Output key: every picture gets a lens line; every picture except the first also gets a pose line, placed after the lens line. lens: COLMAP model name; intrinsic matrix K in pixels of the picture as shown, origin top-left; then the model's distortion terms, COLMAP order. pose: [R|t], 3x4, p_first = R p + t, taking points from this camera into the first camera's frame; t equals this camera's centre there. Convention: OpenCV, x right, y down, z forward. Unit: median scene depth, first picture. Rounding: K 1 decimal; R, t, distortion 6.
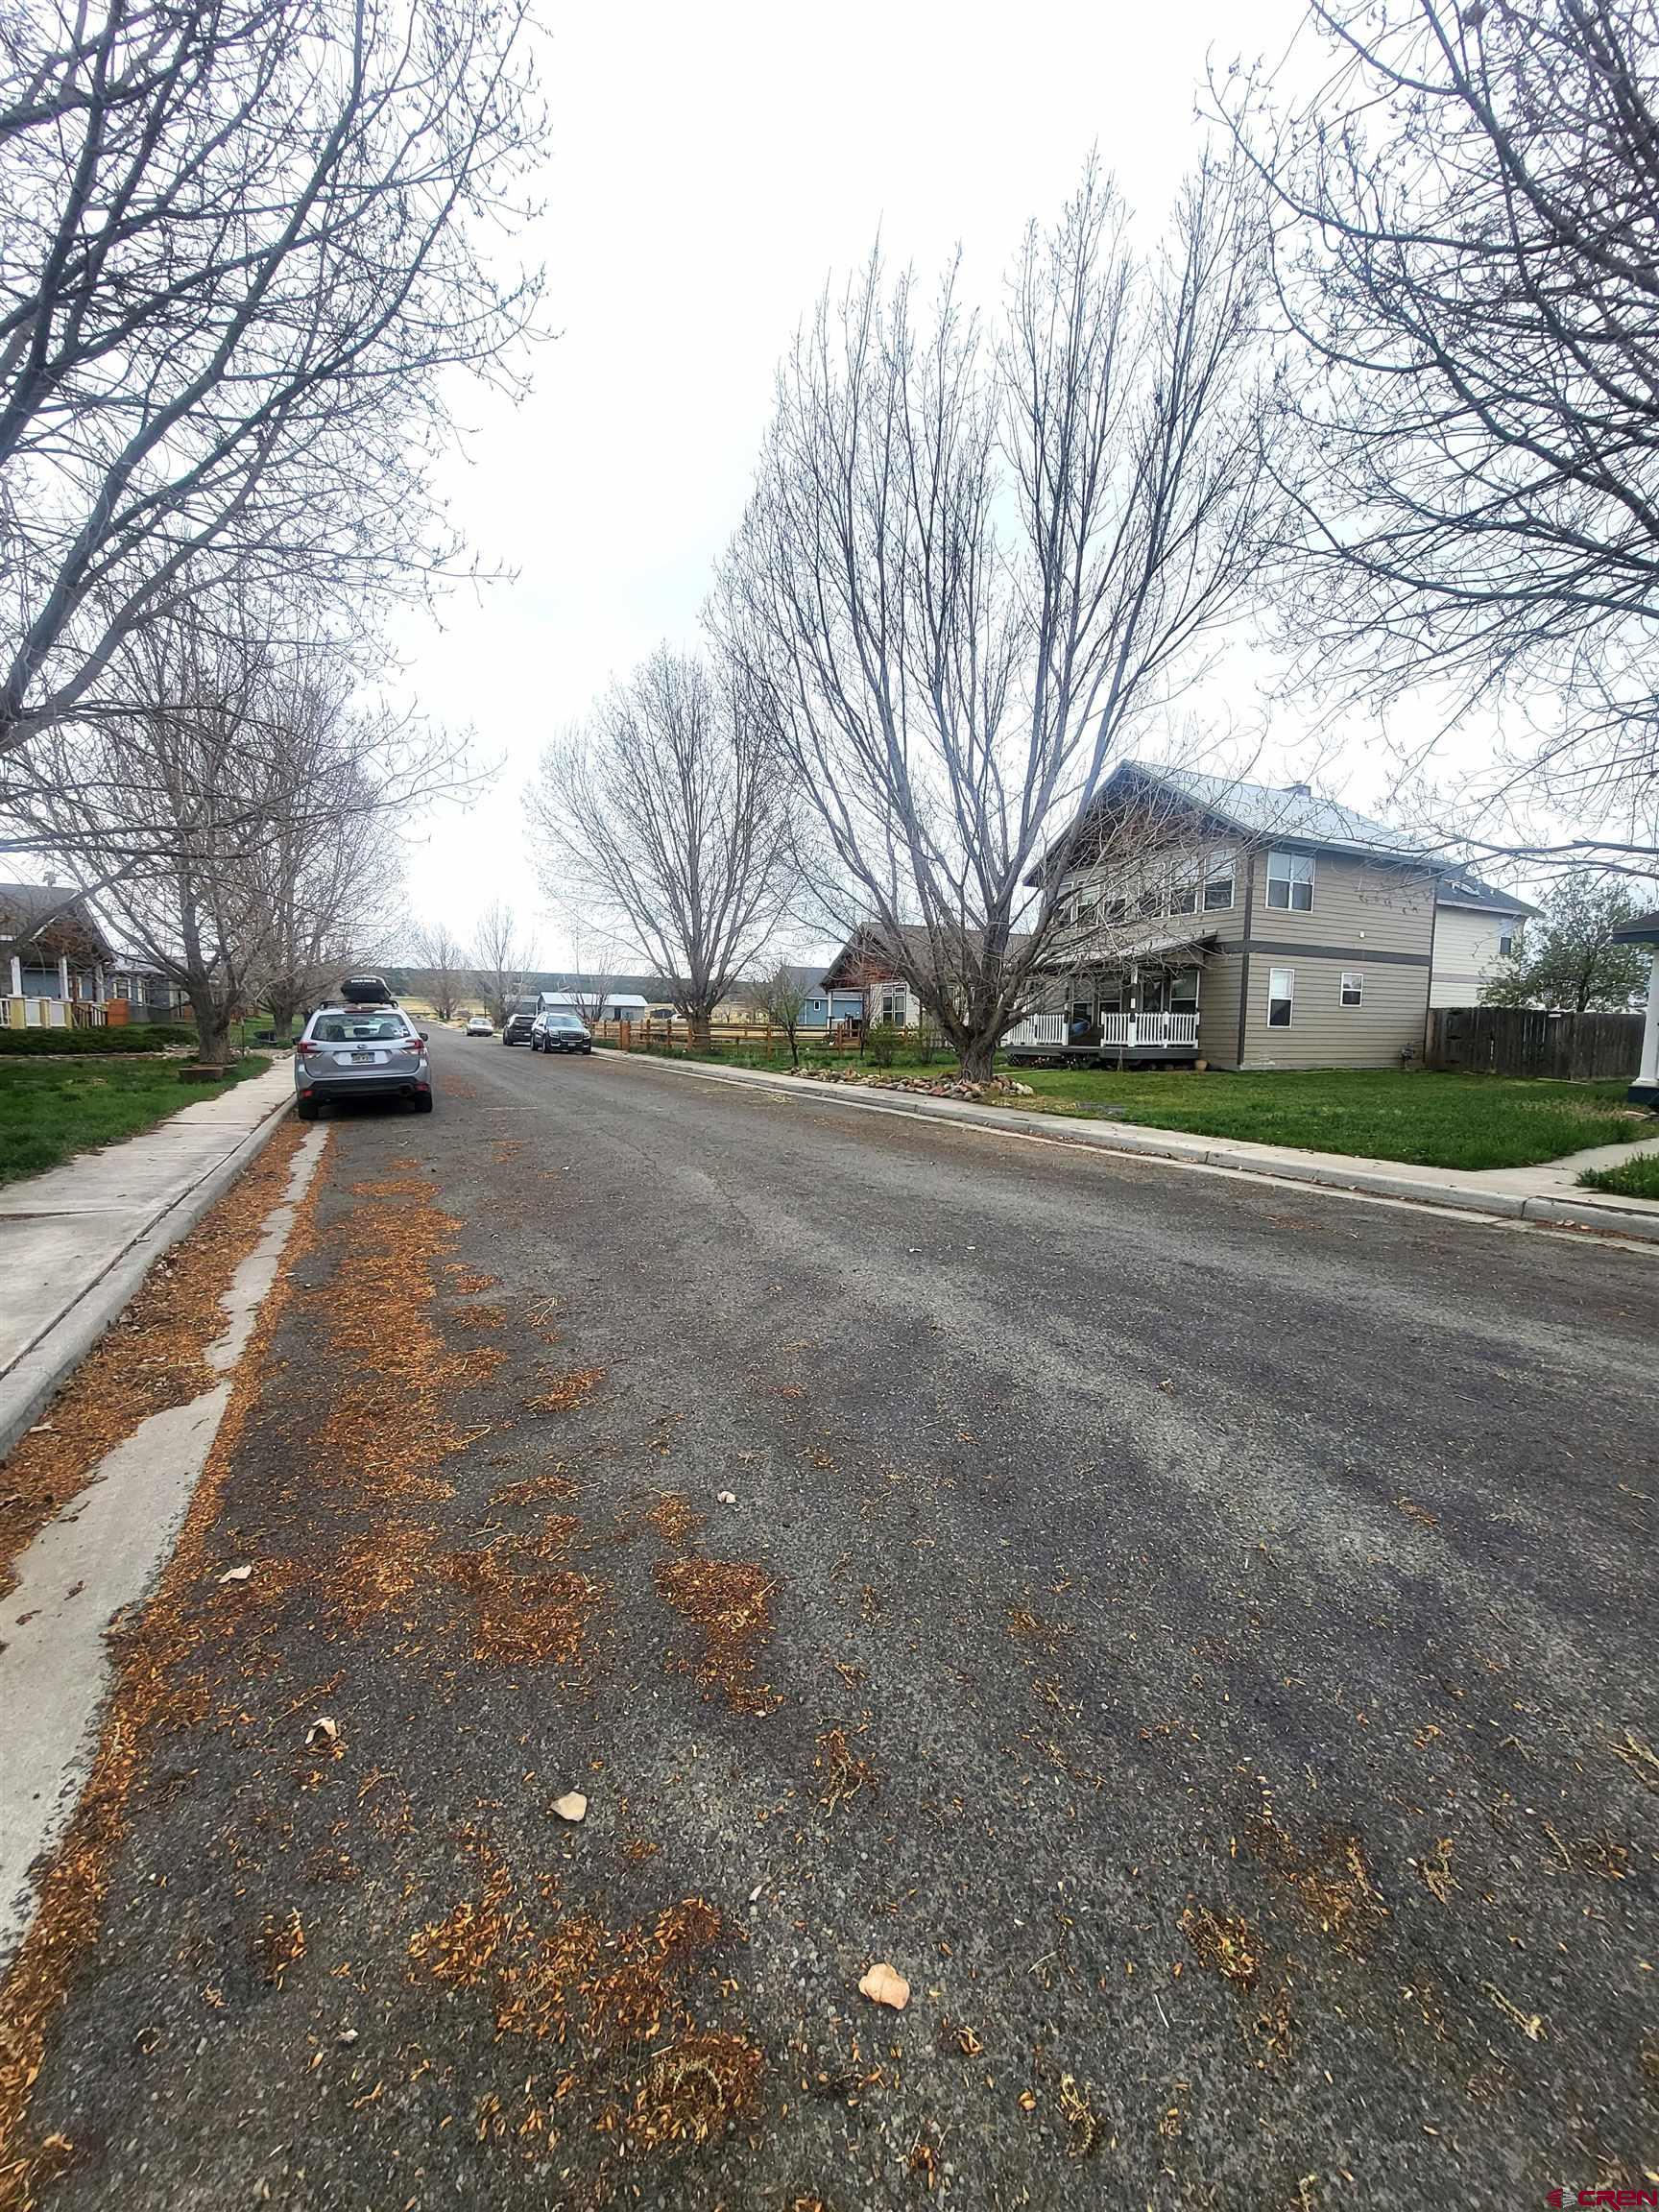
lens RADIAL K [[871.8, 0, 820.5], [0, 871.8, 1104.3], [0, 0, 1]] dist [0.002054, 0.001885]
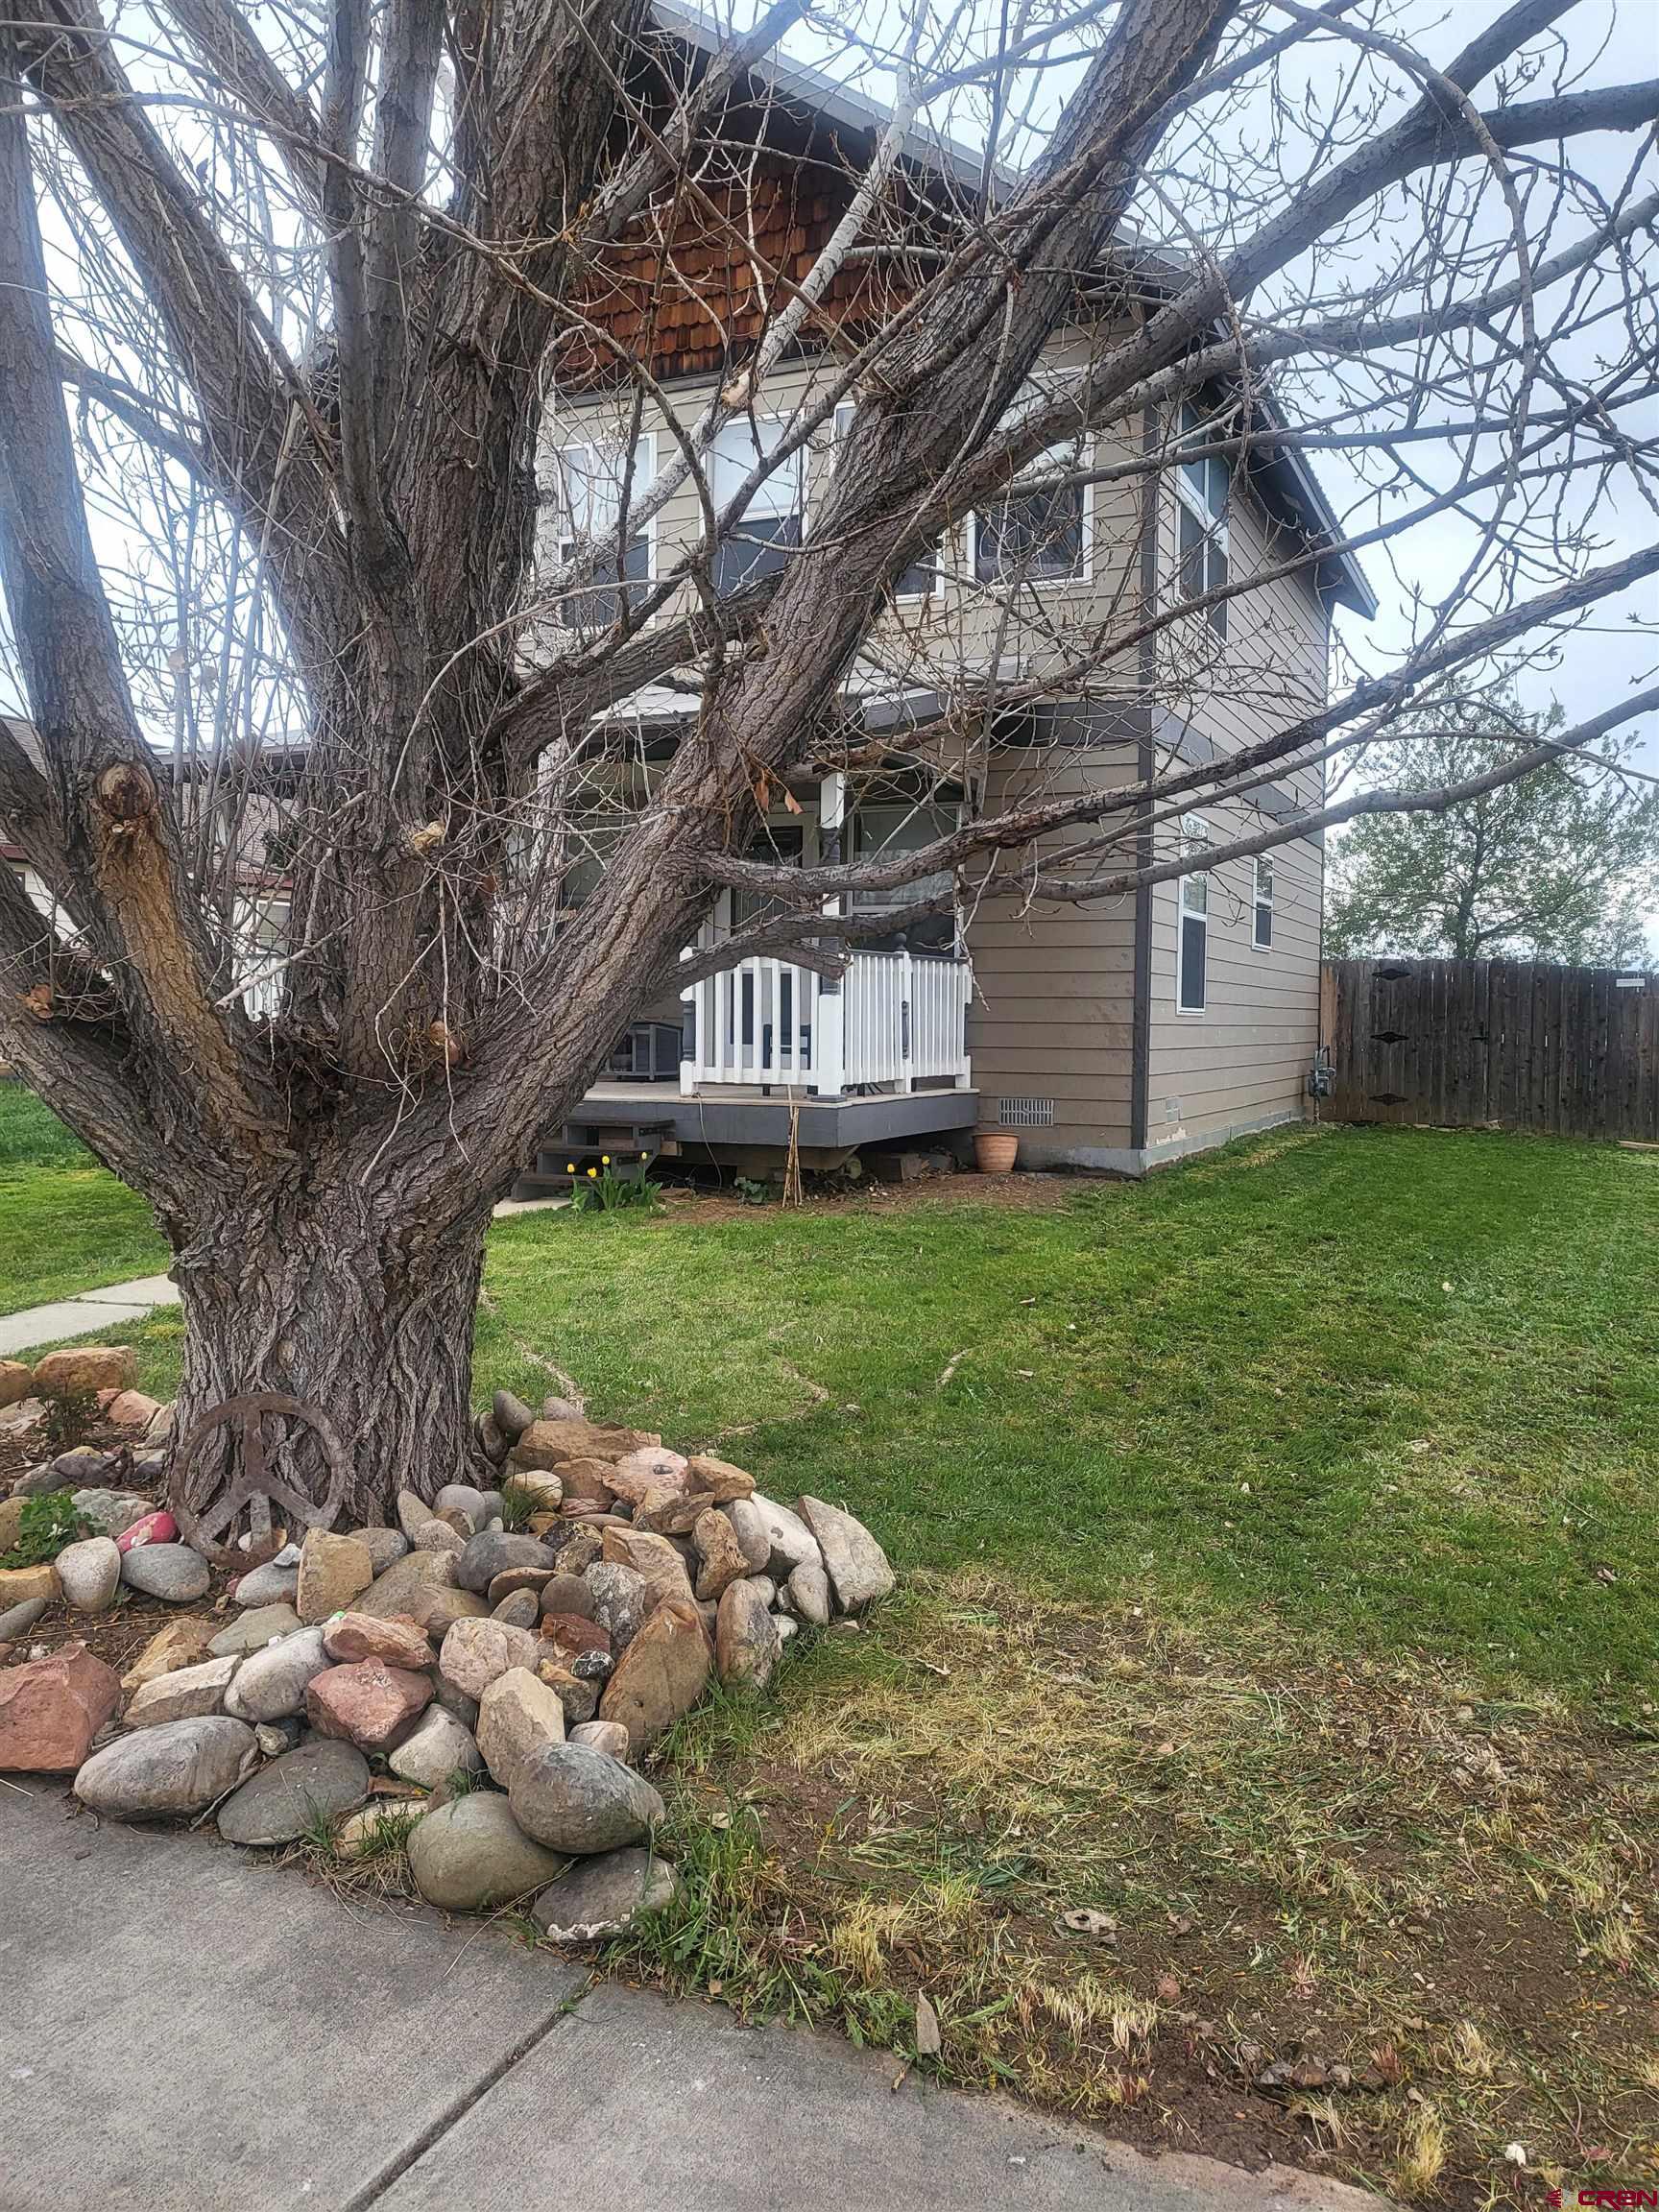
lens RADIAL K [[1717.3, 0, 820.9], [0, 1717.3, 1093.0], [0, 0, 1]] dist [0.001697, 0.001855]
pose [[0.791130, -0.027472, 0.611031, 0.079026], [0.046272, 0.998816, -0.015004, -0.066622], [-0.609896, 0.040143, 0.791464, 0.707675]]
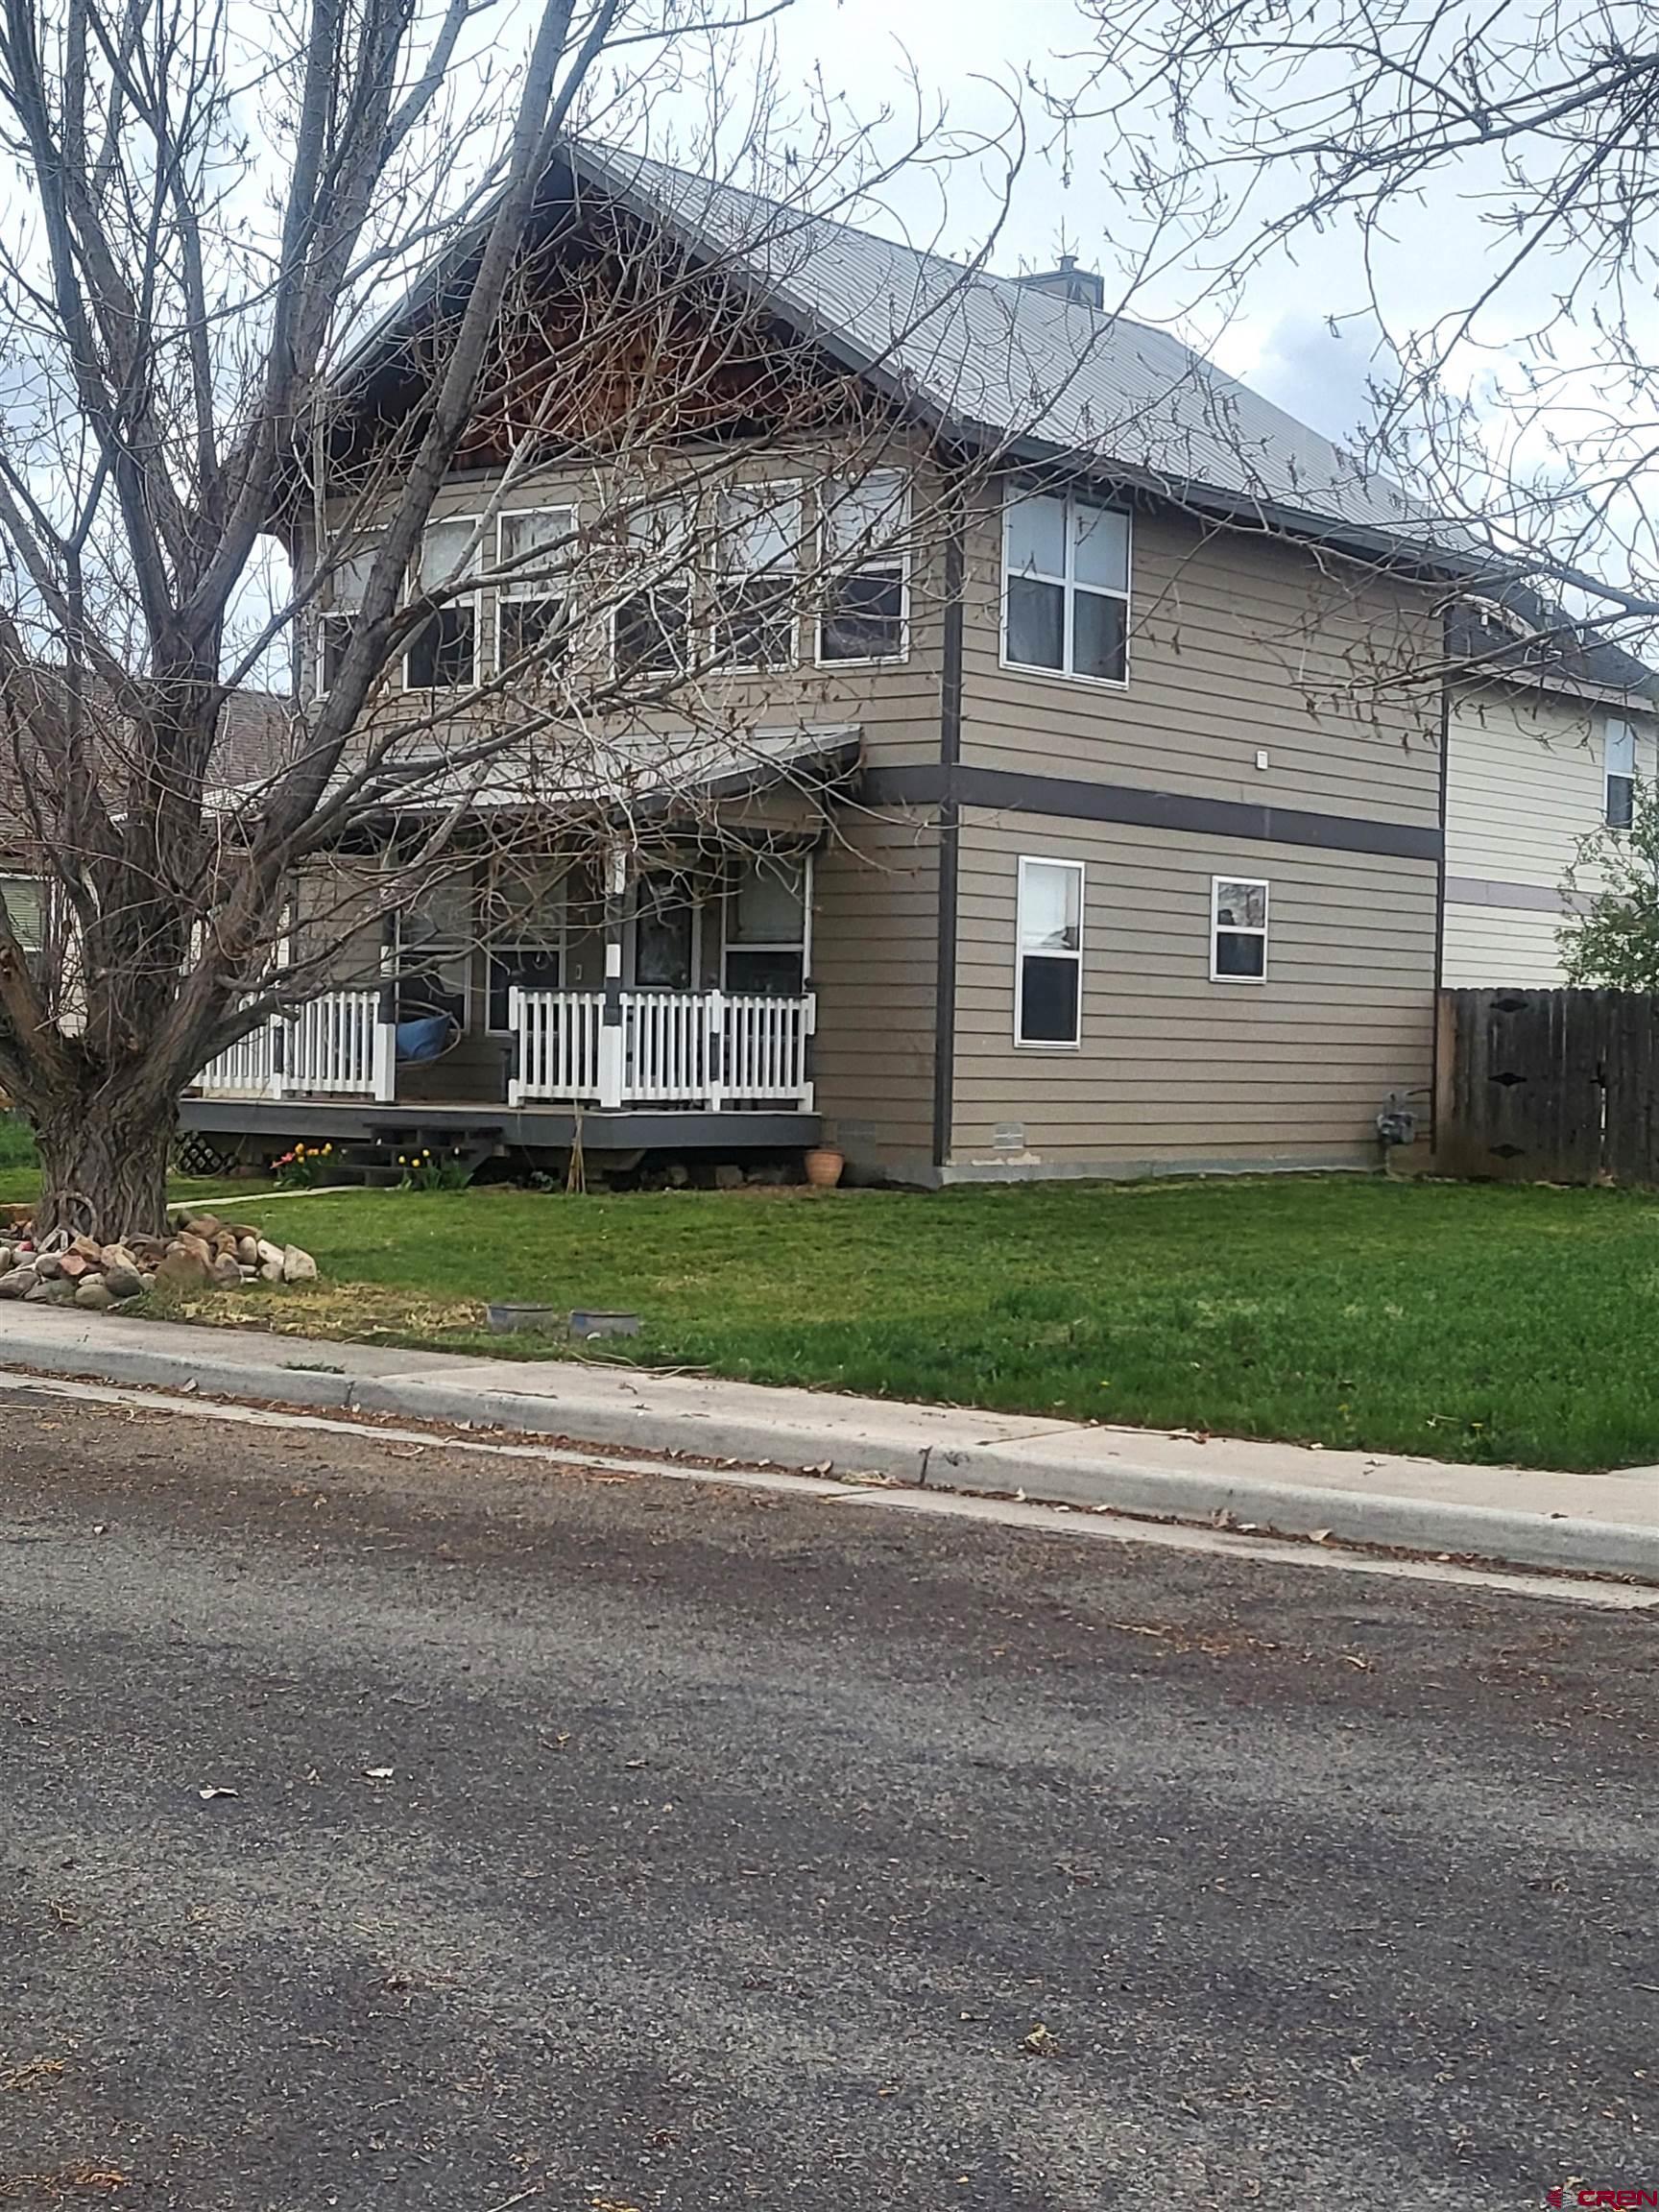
lens RADIAL K [[3360.3, 0, 828.9], [0, 3360.3, 1112.0], [0, 0, 1]] dist [0.058070, 0.000000]
pose [[0.907618, 0.000376, 0.419797, -0.058867], [0.023888, 0.998333, -0.052540, -0.003310], [-0.419117, 0.057714, 0.906096, -0.065266]]
